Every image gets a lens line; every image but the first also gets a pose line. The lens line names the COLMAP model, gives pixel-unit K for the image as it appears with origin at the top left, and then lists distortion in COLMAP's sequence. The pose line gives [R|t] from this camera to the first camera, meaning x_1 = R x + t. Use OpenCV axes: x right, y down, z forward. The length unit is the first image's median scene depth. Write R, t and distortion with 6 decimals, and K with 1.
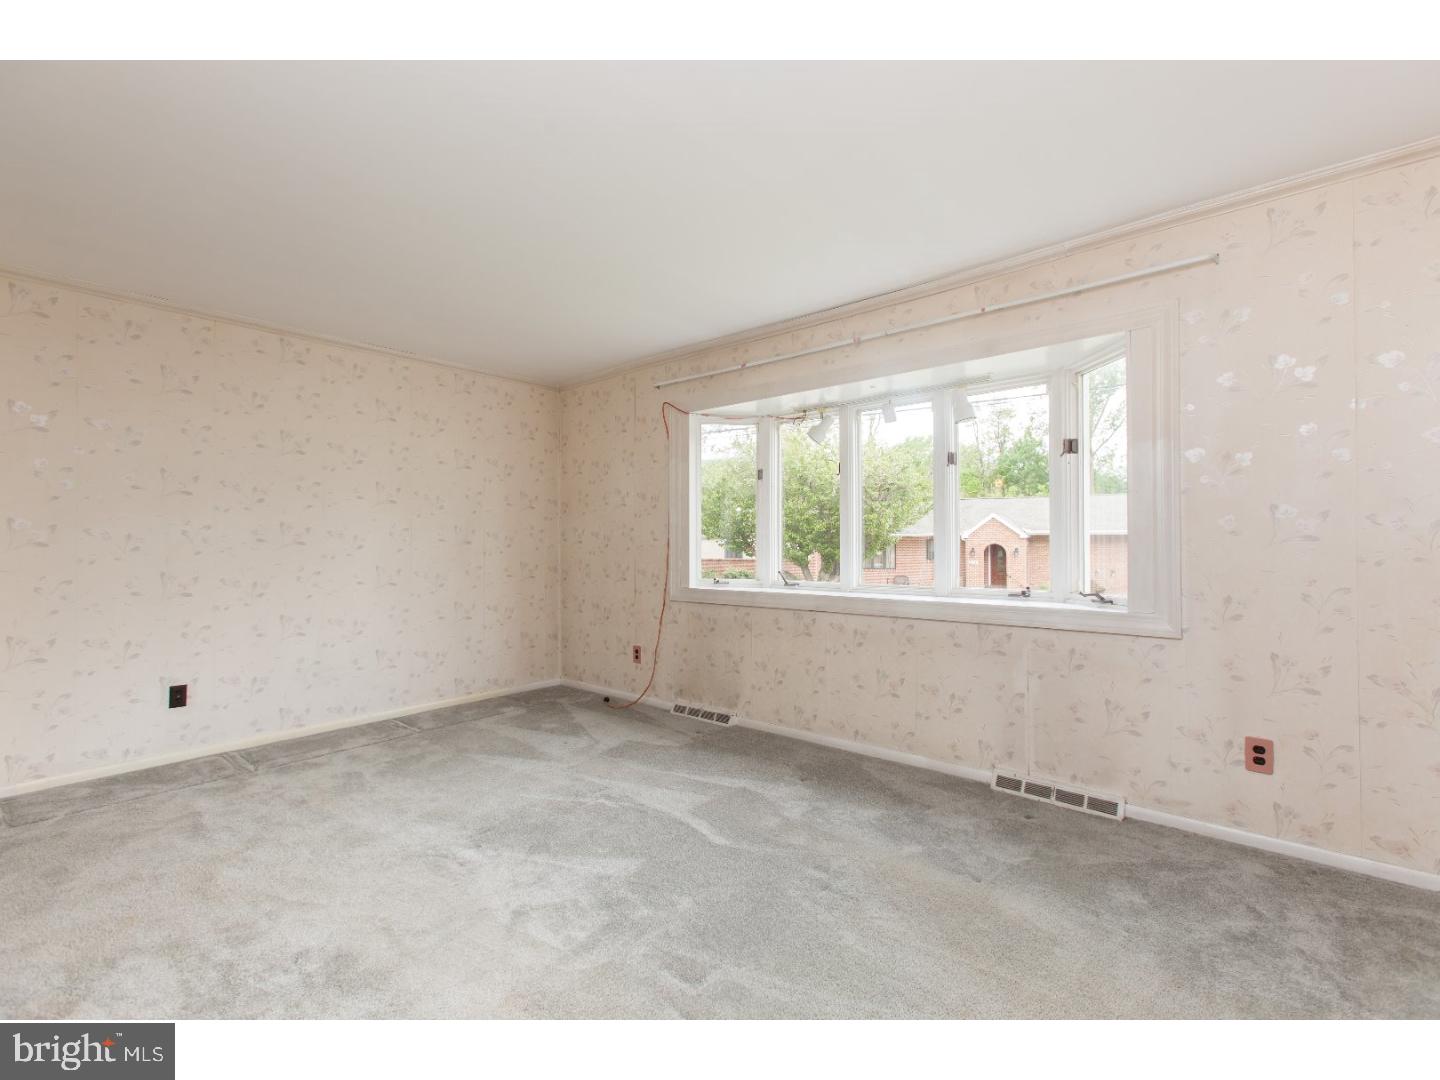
lens RADIAL K [[650.5, 0, 731.9], [0, 650.5, 538.8], [0, 0, 1]] dist [-0.004921, 0.007581]
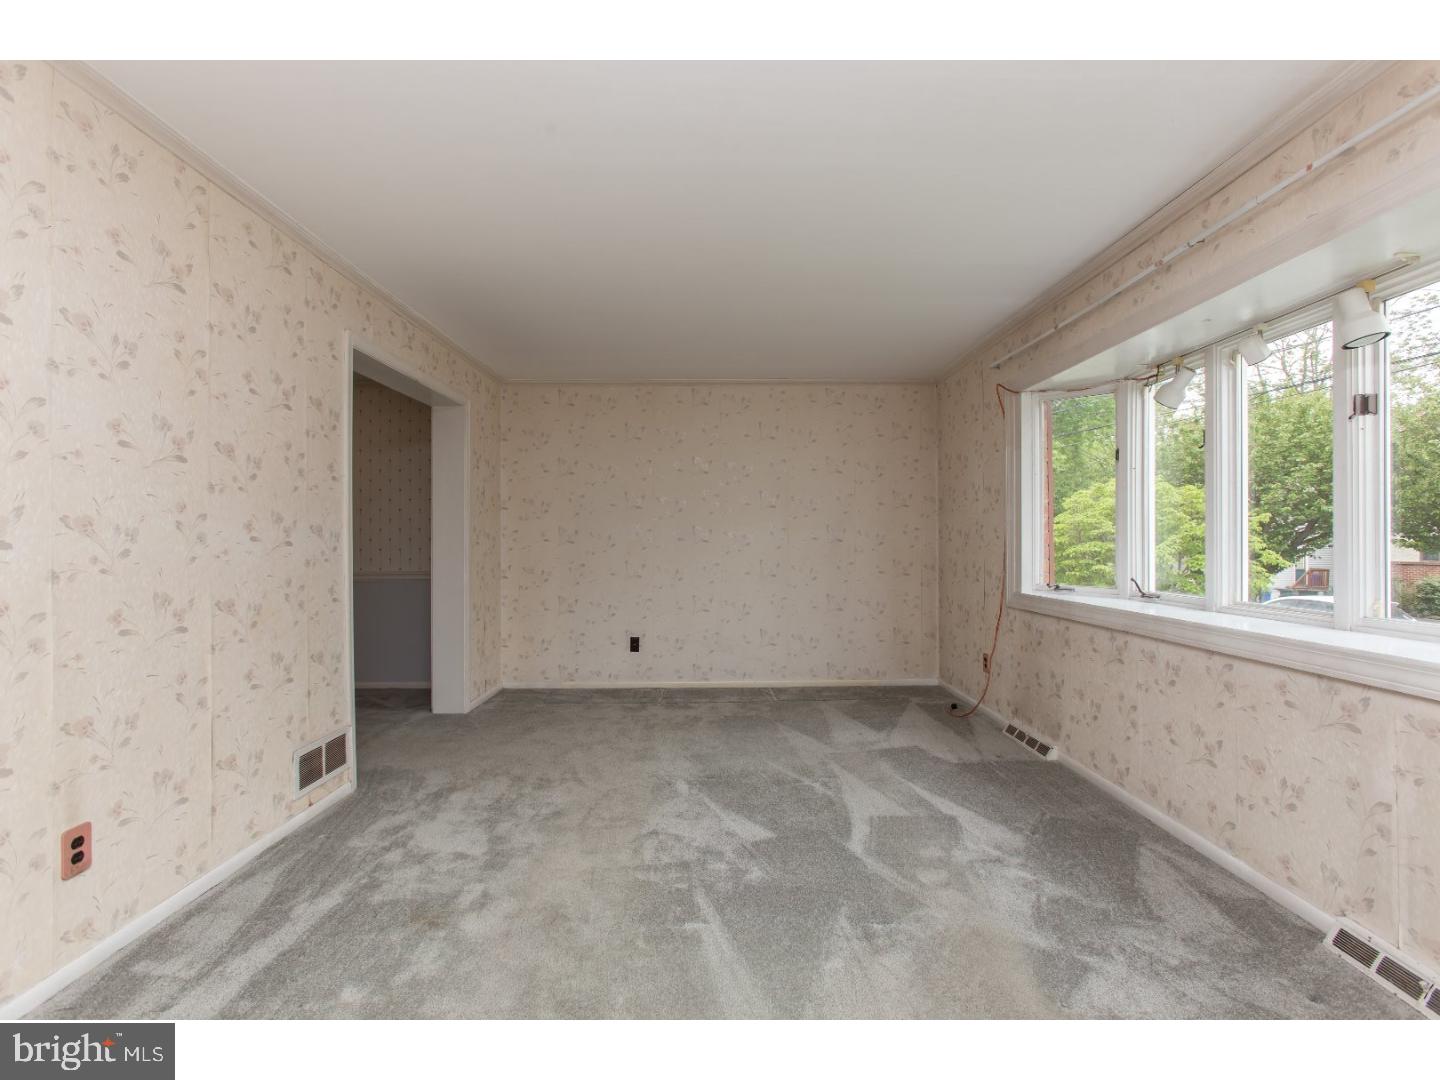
lens RADIAL K [[679.4, 0, 719.9], [0, 679.4, 539.2], [0, 0, 1]] dist [0.000142, 0.006890]
pose [[0.652873, -0.001193, -0.757466, 0.459570], [0.009232, 0.999937, 0.006382, -0.007990], [0.757411, -0.011159, 0.652843, 0.130517]]
